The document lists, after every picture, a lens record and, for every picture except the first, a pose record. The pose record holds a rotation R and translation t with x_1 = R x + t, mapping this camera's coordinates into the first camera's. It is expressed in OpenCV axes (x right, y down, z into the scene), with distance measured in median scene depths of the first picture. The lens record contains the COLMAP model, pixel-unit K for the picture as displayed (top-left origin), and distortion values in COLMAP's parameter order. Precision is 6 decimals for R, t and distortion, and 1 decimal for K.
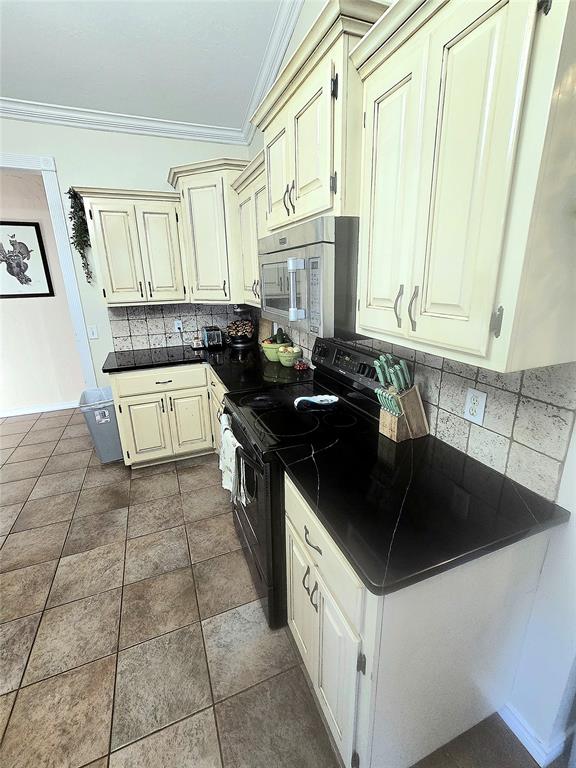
lens RADIAL K [[340.4, 0, 287.2], [0, 340.4, 379.6], [0, 0, 1]] dist [0.002964, 0.000230]
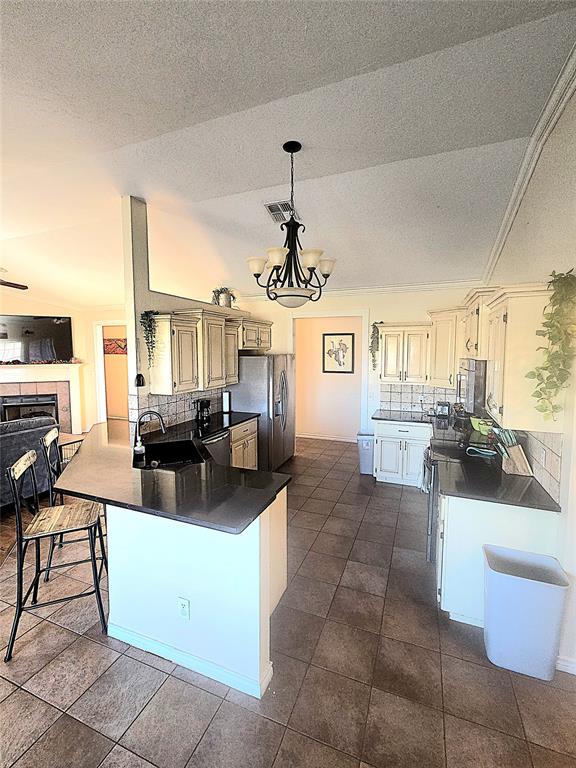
lens RADIAL K [[340.4, 0, 288.9], [0, 340.4, 378.7], [0, 0, 1]] dist [0.002964, 0.000230]
pose [[0.729395, 0.073033, -0.680183, 0.344518], [-0.208542, 0.970697, -0.119404, 0.074893], [0.651531, 0.228939, 0.723252, -0.629260]]
